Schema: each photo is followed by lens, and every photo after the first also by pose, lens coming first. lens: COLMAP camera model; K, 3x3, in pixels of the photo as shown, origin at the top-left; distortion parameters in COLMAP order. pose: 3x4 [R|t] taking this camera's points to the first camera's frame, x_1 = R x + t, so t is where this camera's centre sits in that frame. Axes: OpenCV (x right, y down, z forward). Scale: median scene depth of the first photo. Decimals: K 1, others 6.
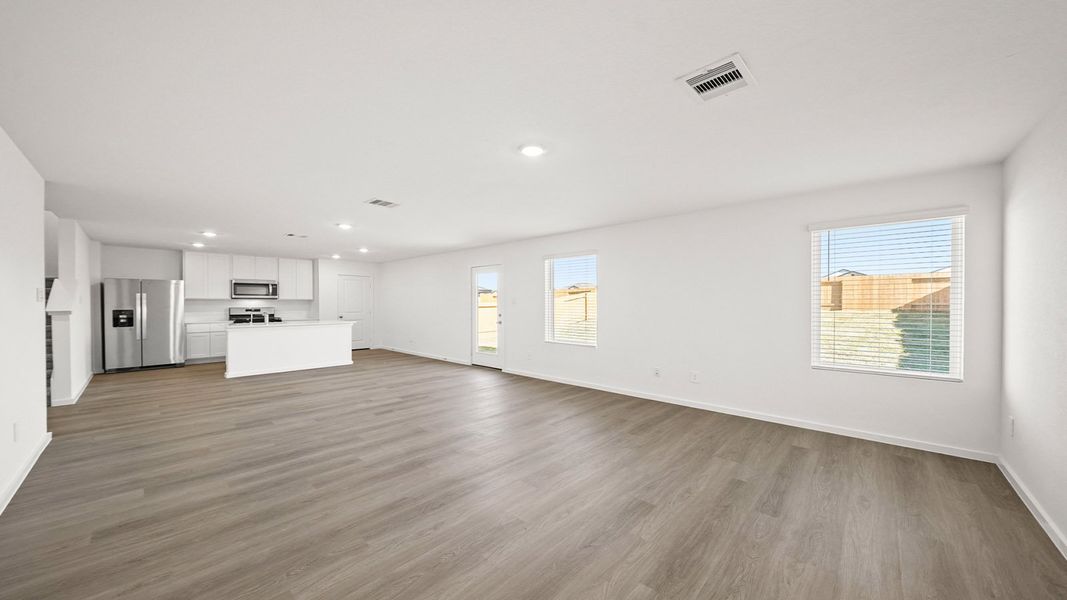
lens RADIAL K [[368.4, 0, 533.5], [0, 368.4, 300.0], [0, 0, 1]] dist [-0.000499, 0.000044]
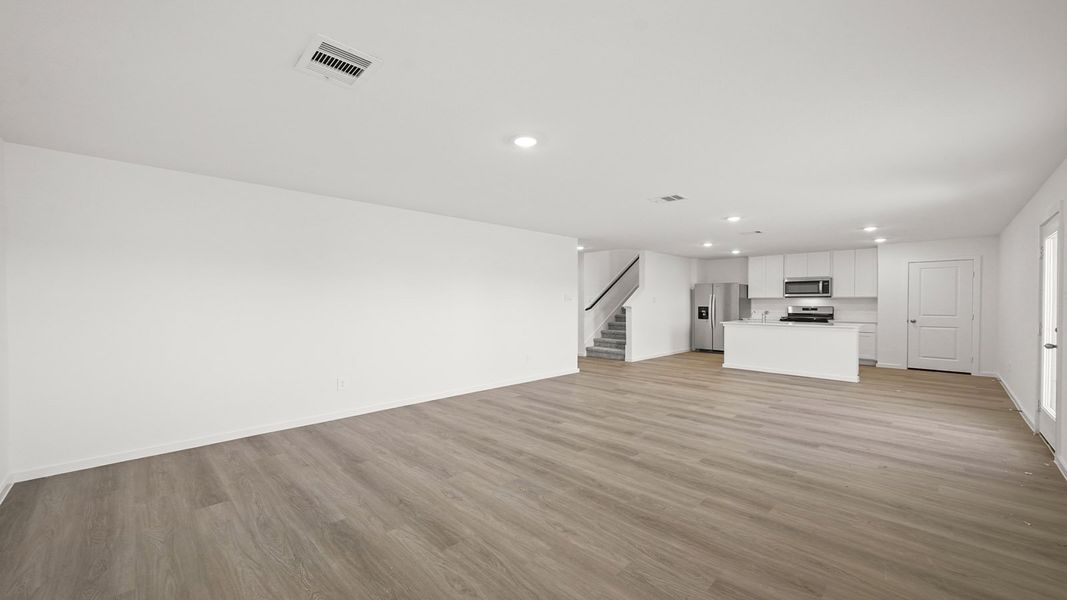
lens RADIAL K [[408.2, 0, 534.3], [0, 408.2, 306.5], [0, 0, 1]] dist [-0.001055, -0.000114]
pose [[-0.035394, 0.011012, -0.999313, 0.508566], [0.007315, 0.999915, 0.010760, 0.006401], [0.999347, -0.006929, -0.035471, 0.518422]]
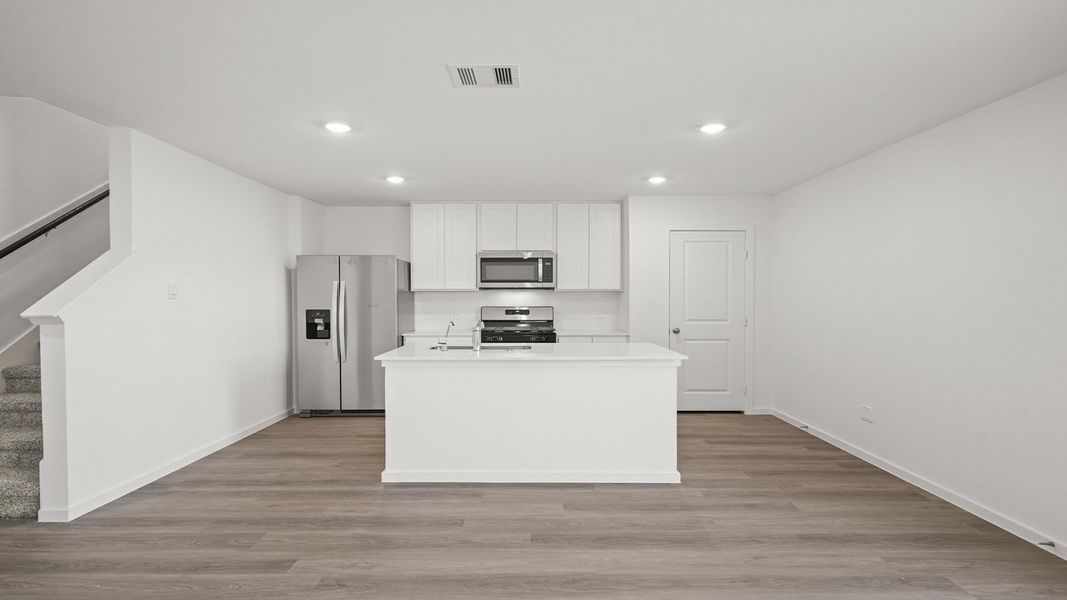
lens RADIAL K [[559.3, 0, 533.5], [0, 559.3, 300.0], [0, 0, 1]] dist [-0.000289, 0.000108]
pose [[0.682722, 0.001611, -0.730676, -0.299818], [0.005823, 0.999954, 0.007645, 0.008871], [0.730655, -0.009474, 0.682681, 0.788337]]
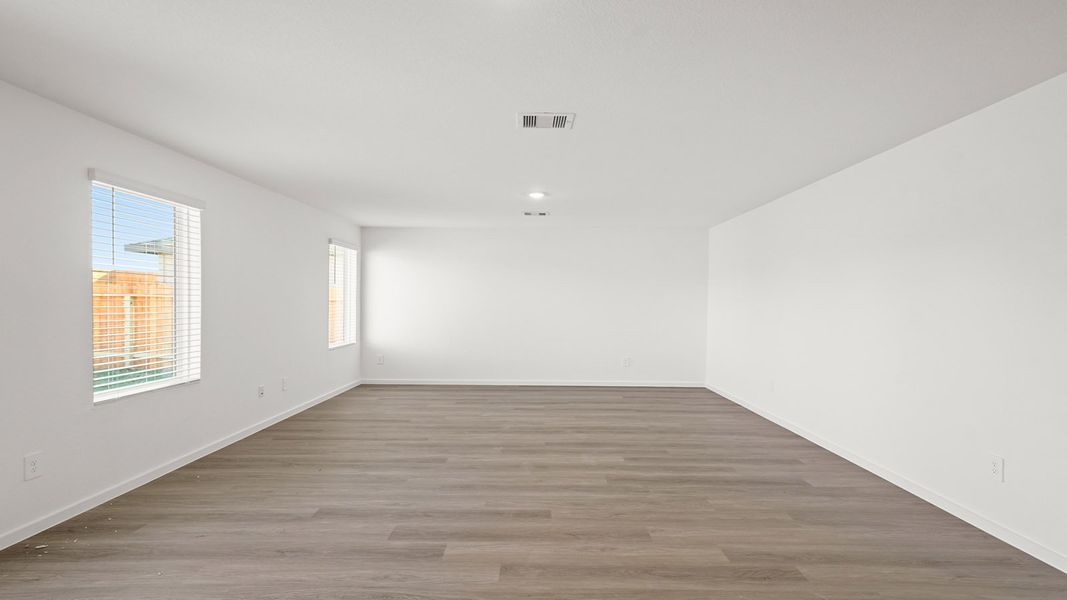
lens RADIAL K [[533.4, 0, 533.6], [0, 533.4, 310.2], [0, 0, 1]] dist [0.020673, 0.000208]
pose [[-0.670376, -0.015860, 0.741852, -0.741517], [-0.012412, 0.999871, 0.010161, 0.010564], [-0.741918, -0.002396, -0.670487, 1.161778]]
